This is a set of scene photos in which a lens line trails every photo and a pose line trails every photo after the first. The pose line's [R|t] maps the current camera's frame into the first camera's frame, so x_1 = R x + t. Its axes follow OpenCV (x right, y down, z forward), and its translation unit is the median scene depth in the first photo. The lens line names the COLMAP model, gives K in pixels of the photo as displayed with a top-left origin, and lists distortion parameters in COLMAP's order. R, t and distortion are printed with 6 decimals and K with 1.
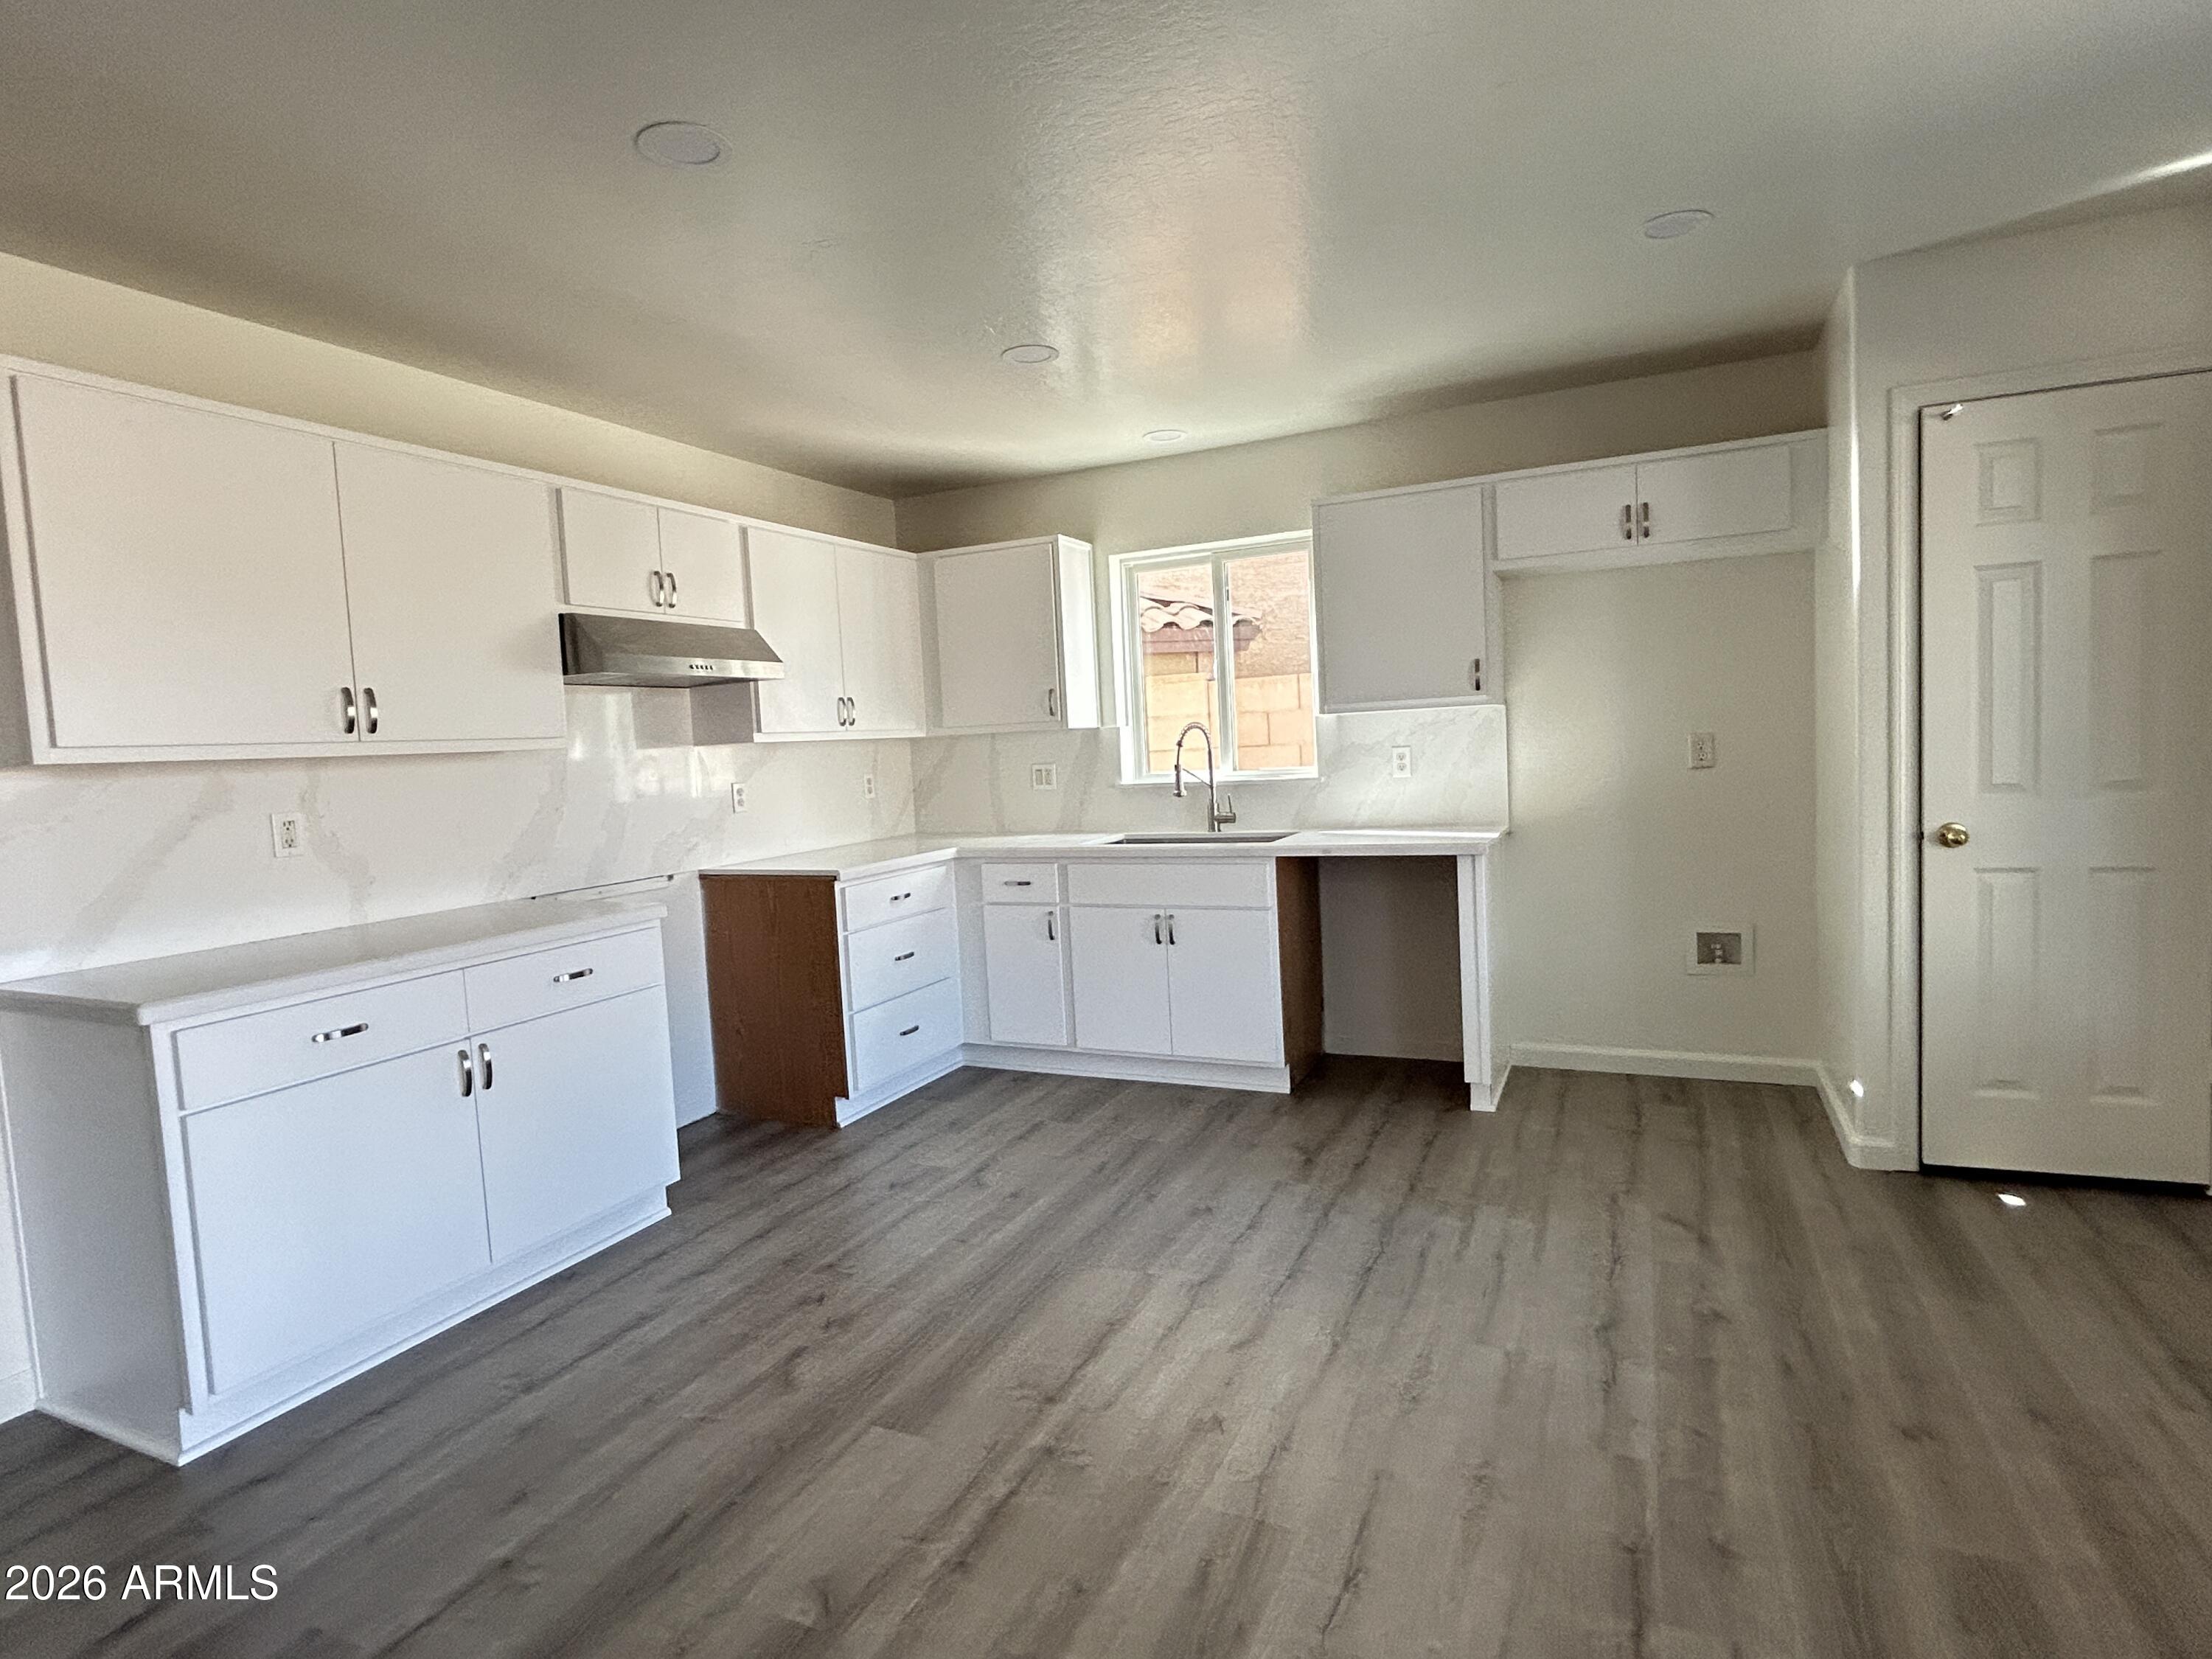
lens RADIAL K [[1150.4, 0, 1107.1], [0, 1150.4, 819.2], [0, 0, 1]] dist [-0.000036, -0.000539]
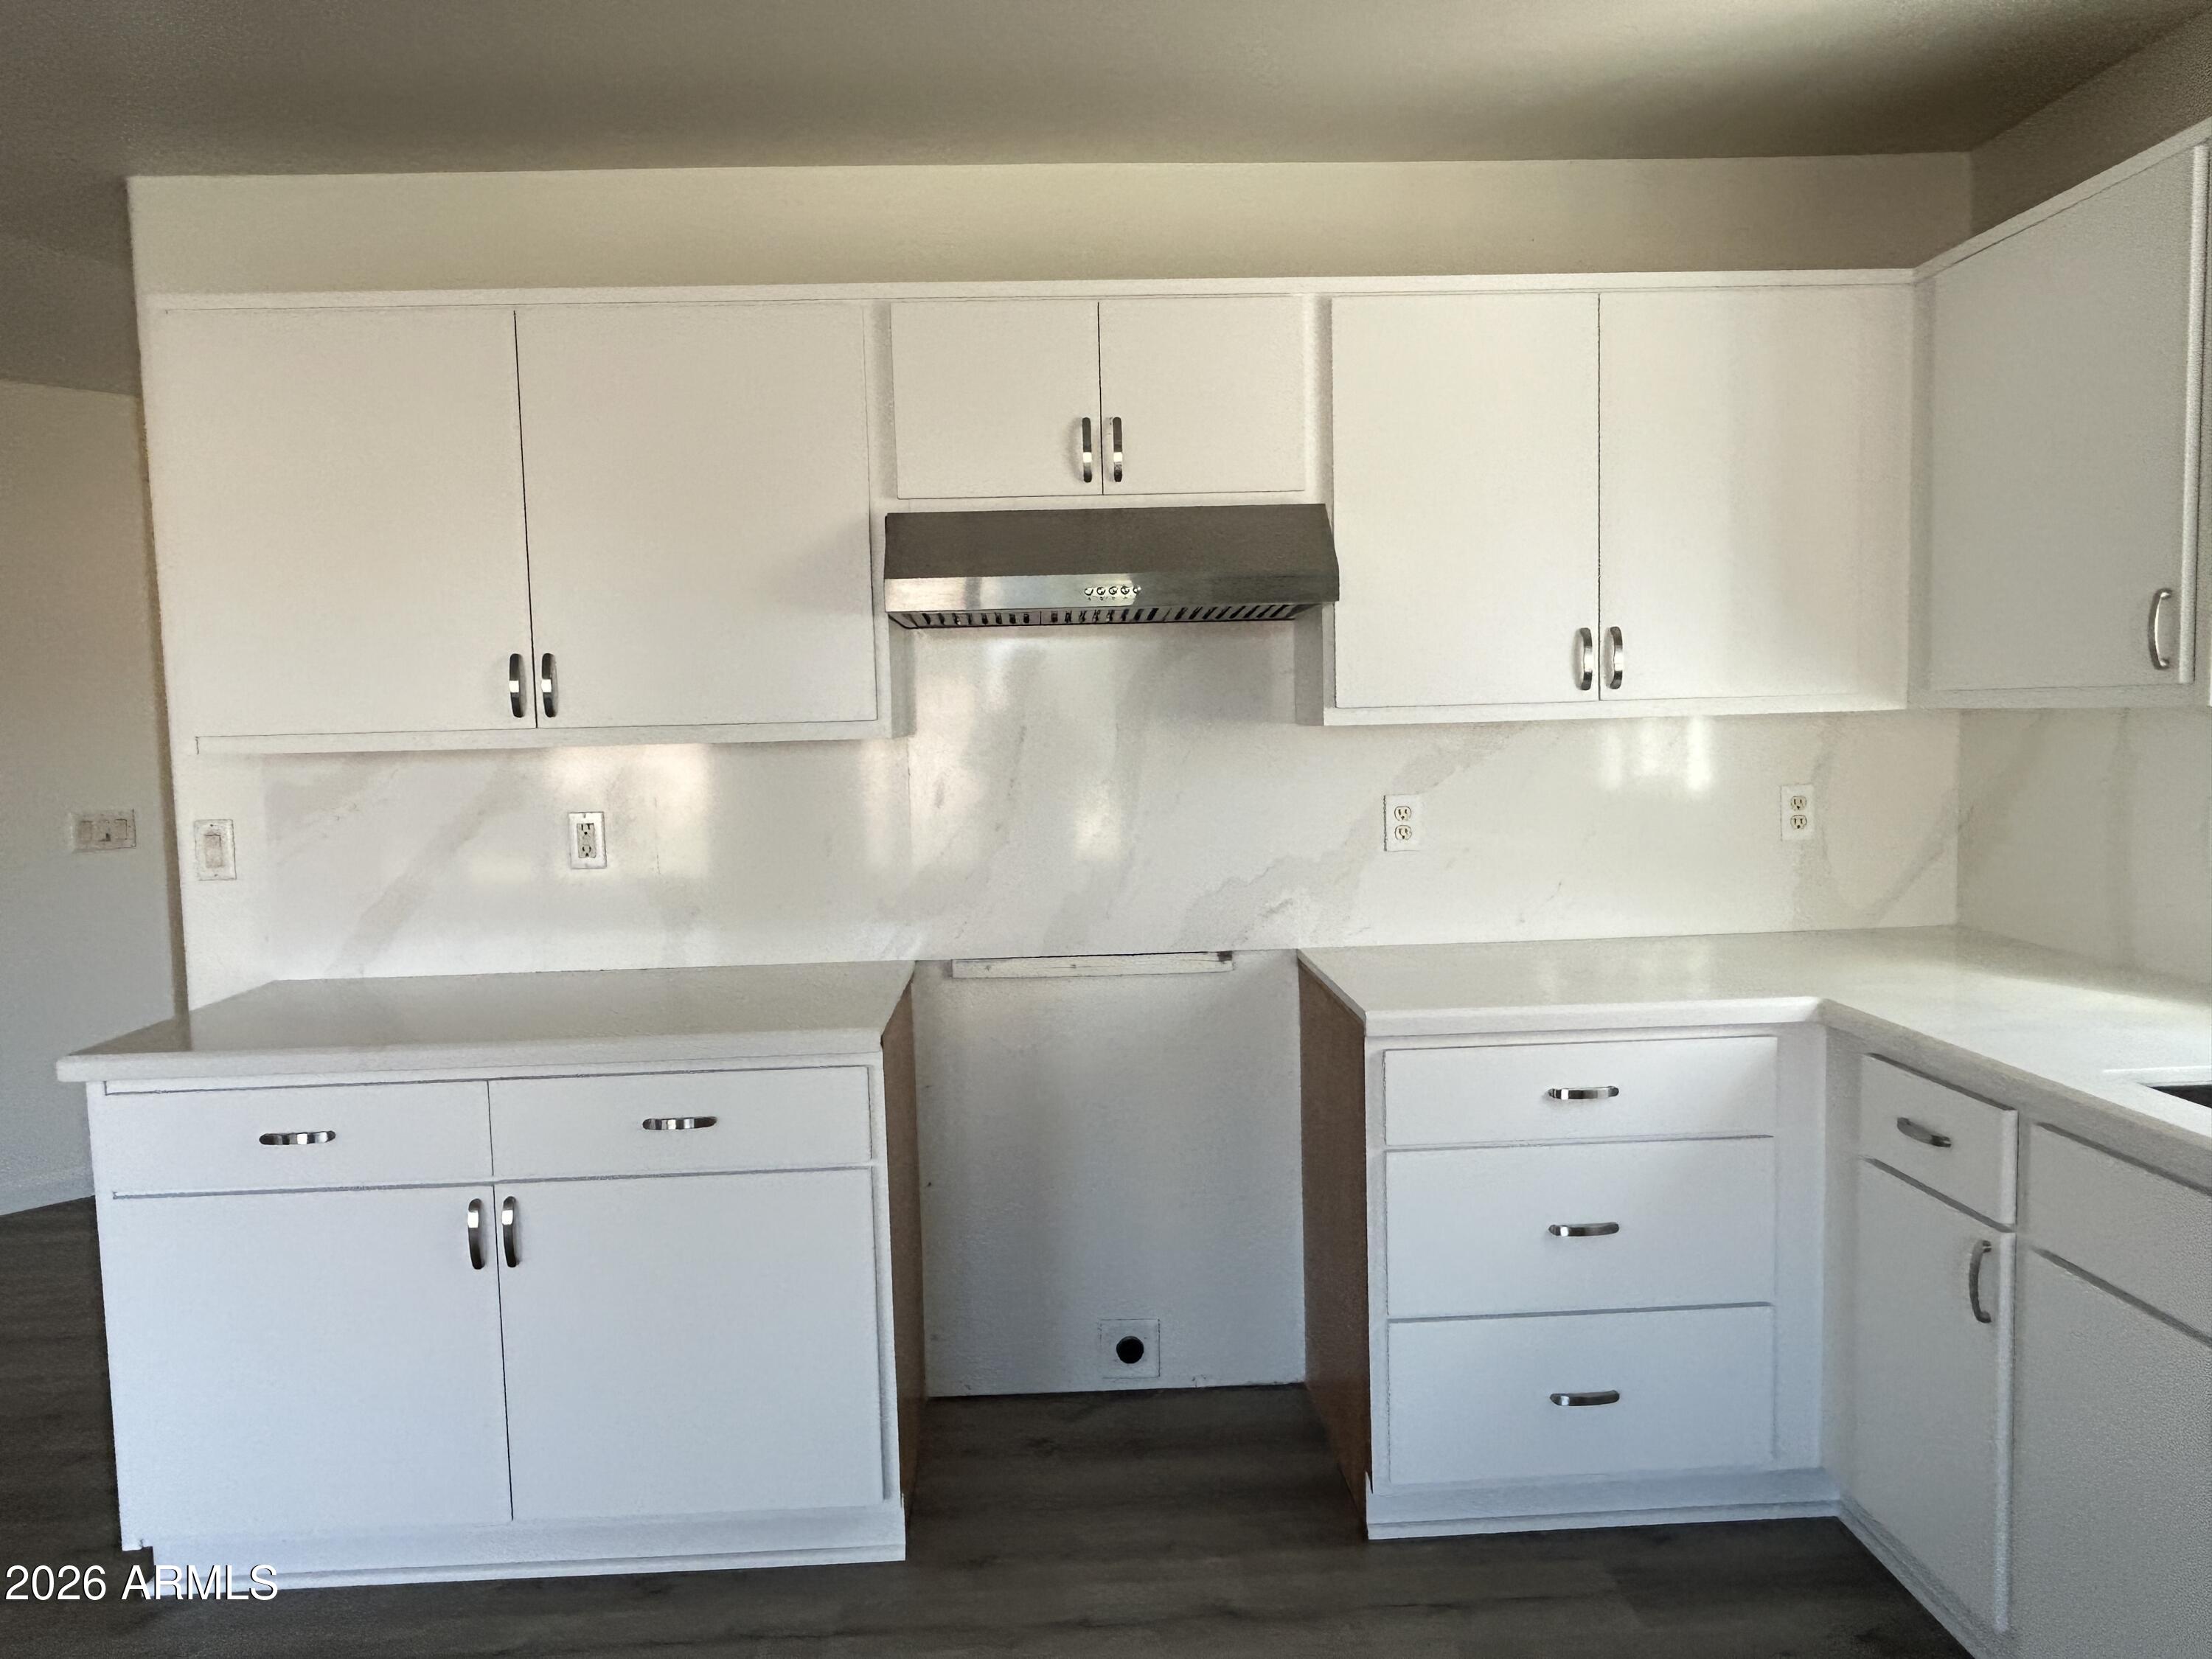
lens RADIAL K [[1461.9, 0, 1105.0], [0, 1461.9, 810.6], [0, 0, 1]] dist [0.005674, -0.010877]
pose [[0.462222, 0.097090, -0.881433, 0.227662], [-0.058045, 0.995169, 0.079179, -0.076255], [0.884862, 0.014564, 0.465625, 0.622308]]
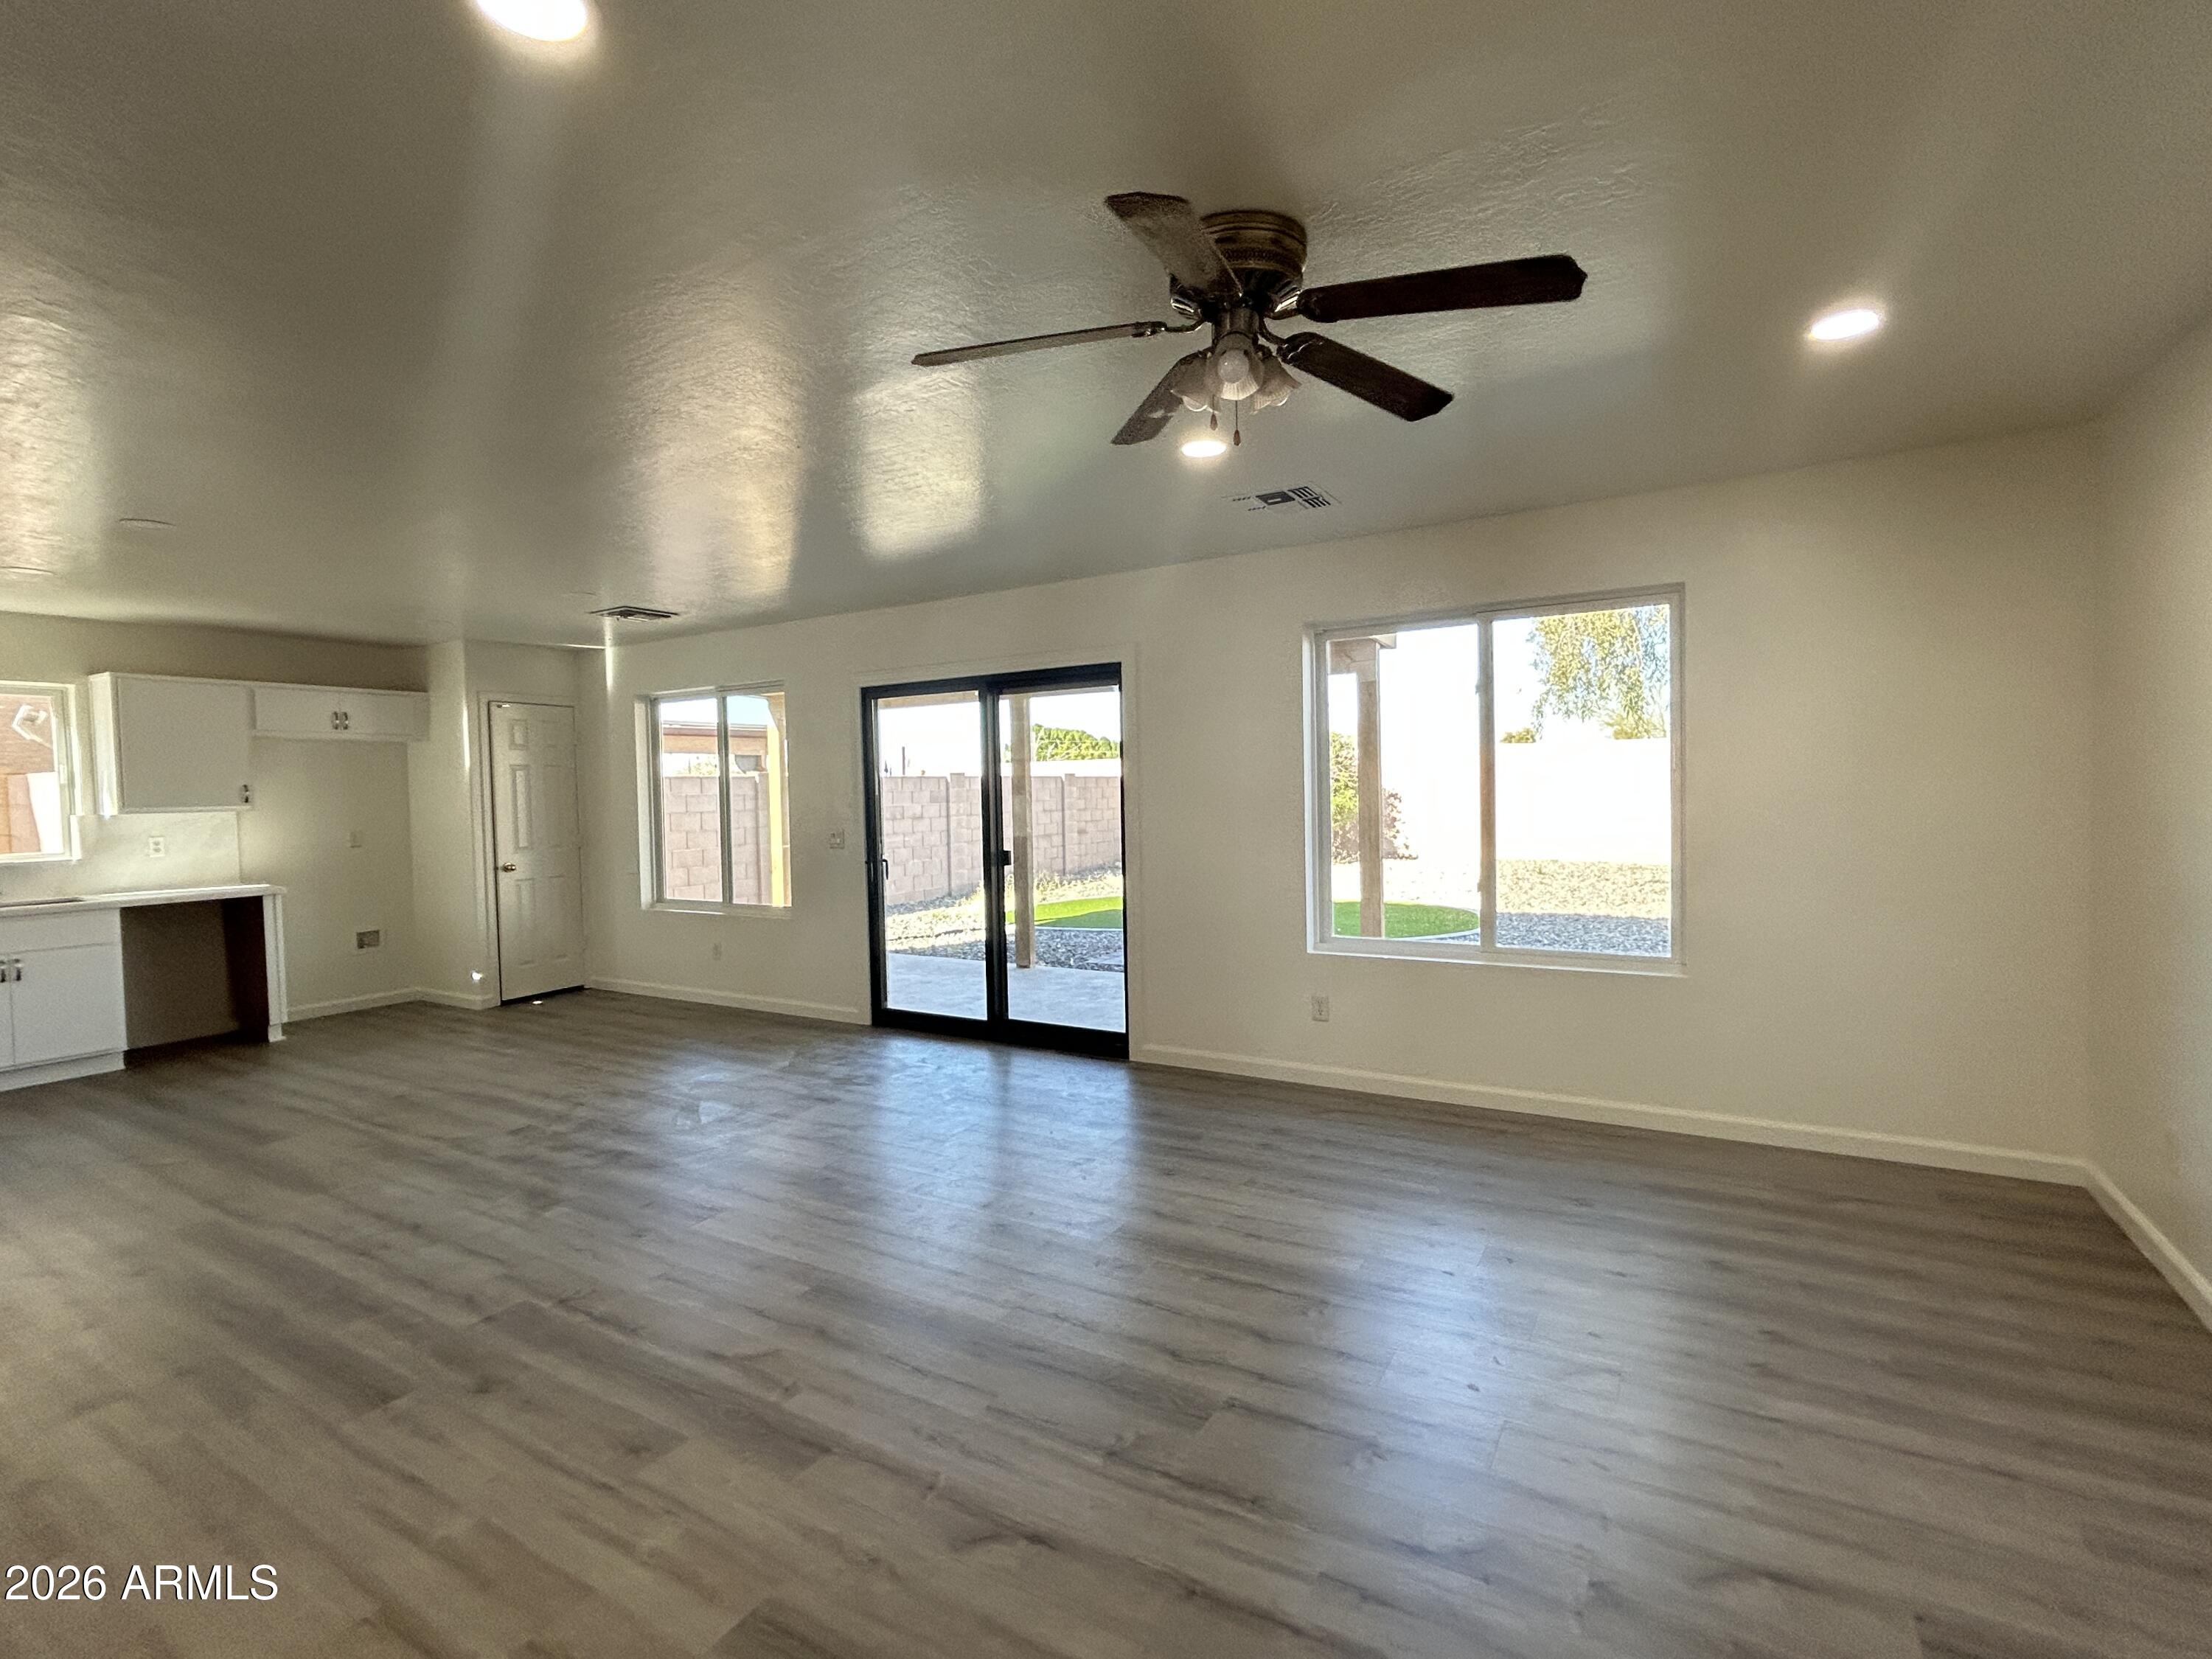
lens RADIAL K [[1022.6, 0, 1092.8], [0, 1022.6, 829.9], [0, 0, 1]] dist [0.006330, 0.001464]
pose [[0.114115, 0.009417, 0.993423, -1.069781], [0.083630, 0.996315, -0.019051, 0.064455], [-0.989941, 0.085254, 0.112907, -0.429290]]
